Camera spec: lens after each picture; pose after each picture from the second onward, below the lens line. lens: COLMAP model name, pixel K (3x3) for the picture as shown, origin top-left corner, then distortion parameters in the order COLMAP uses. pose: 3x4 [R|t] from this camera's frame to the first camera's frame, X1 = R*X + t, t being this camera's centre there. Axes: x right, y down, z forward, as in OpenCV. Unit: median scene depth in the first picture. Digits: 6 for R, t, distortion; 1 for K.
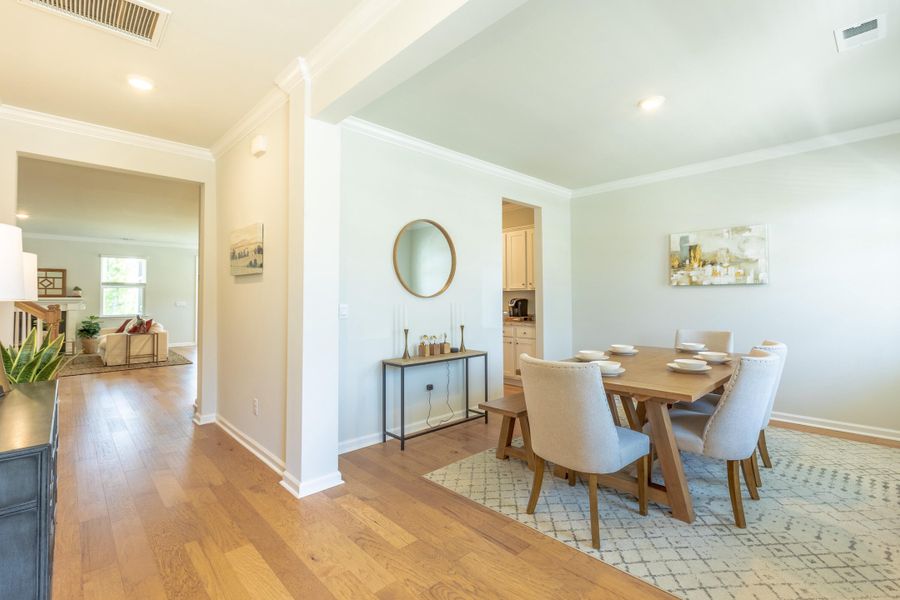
lens RADIAL K [[407.3, 0, 445.5], [0, 407.3, 296.3], [0, 0, 1]] dist [-0.001515, -0.000131]
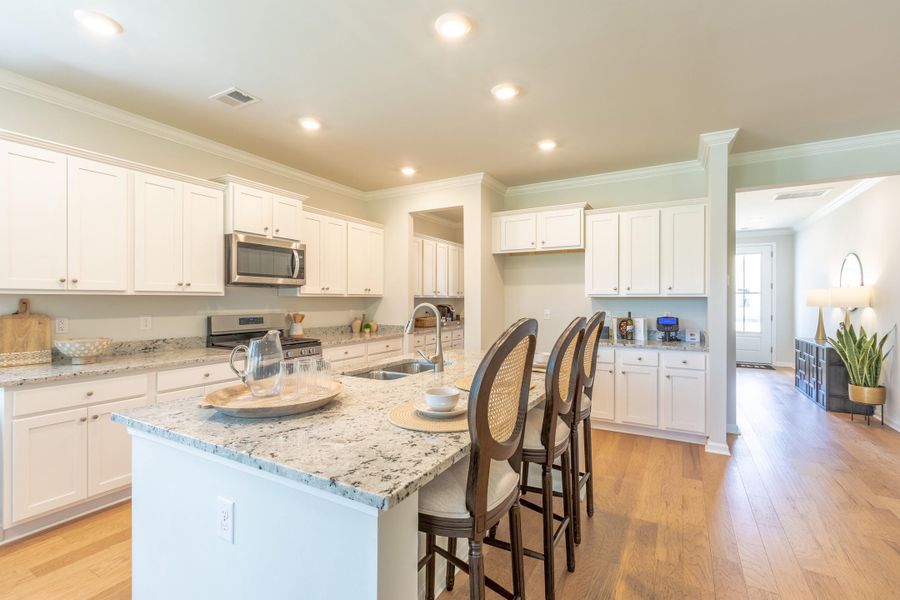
lens RADIAL K [[393.5, 0, 442.7], [0, 393.5, 302.5], [0, 0, 1]] dist [0.002128, 0.000112]
pose [[-0.272396, 0.006773, 0.962161, -0.579004], [-0.001872, 0.999970, -0.007570, 0.005176], [-0.962183, -0.003863, -0.272375, 0.861849]]
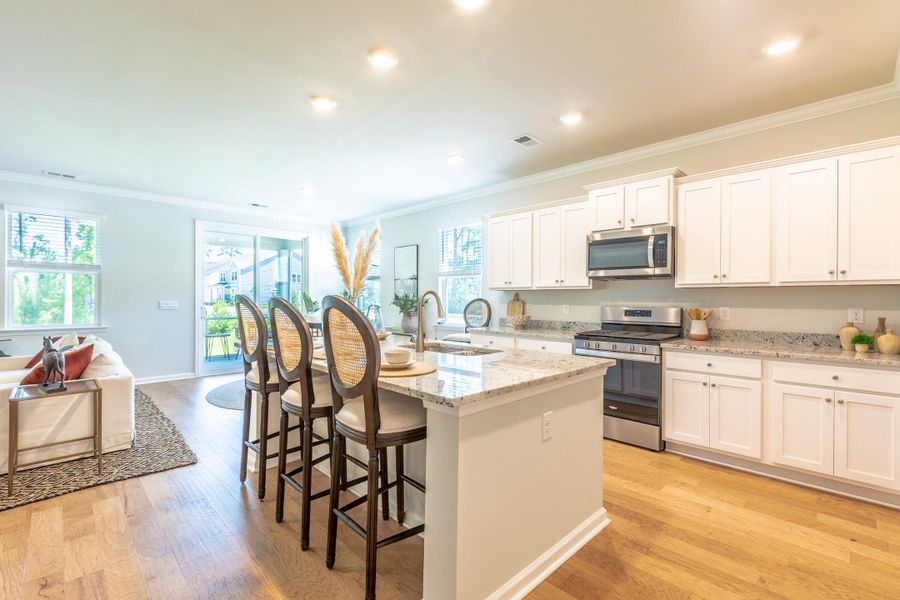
lens RADIAL K [[405.6, 0, 454.4], [0, 405.6, 298.8], [0, 0, 1]] dist [0.000309, -0.000017]
pose [[0.999737, 0.006813, 0.021881, -0.330277], [-0.007095, 0.999892, 0.012864, 0.002563], [-0.021791, -0.013016, 0.999678, 0.522664]]
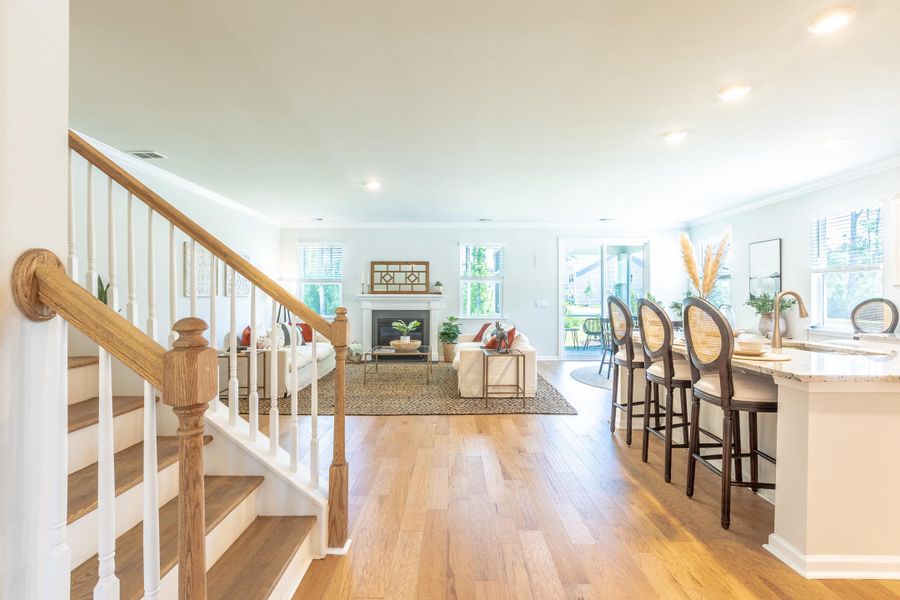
lens RADIAL K [[407.3, 0, 445.5], [0, 407.3, 296.3], [0, 0, 1]] dist [-0.001515, -0.000131]
pose [[0.718583, 0.001680, -0.695439, -0.314125], [0.004755, 0.999962, 0.007329, 0.000890], [0.695425, -0.008573, 0.718547, 0.411489]]
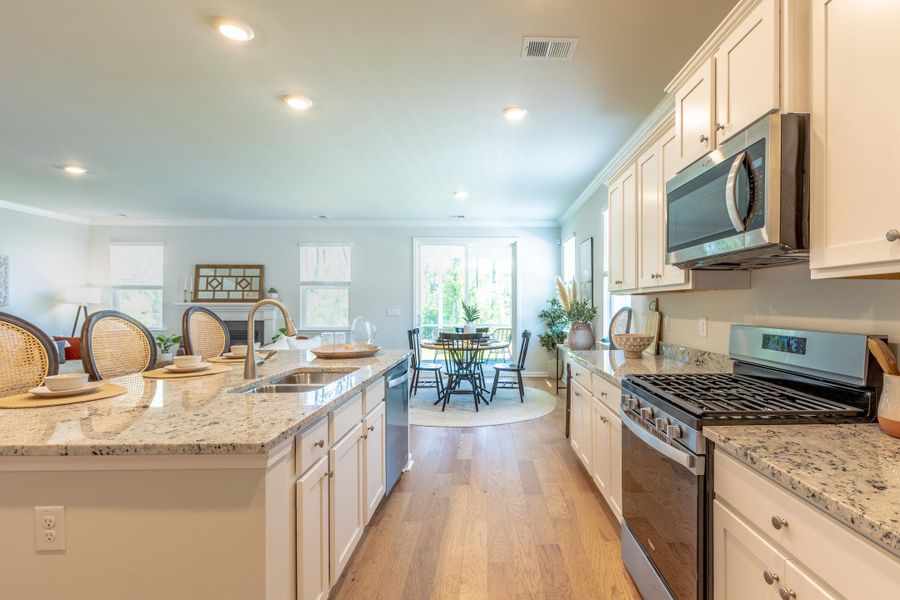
lens RADIAL K [[422.1, 0, 483.0], [0, 422.1, 303.1], [0, 0, 1]] dist [0.001284, 0.000333]
pose [[0.740868, -0.000826, -0.671650, -0.115094], [0.007044, 0.999954, 0.006539, 0.001626], [0.671614, -0.009576, 0.740840, 0.705875]]
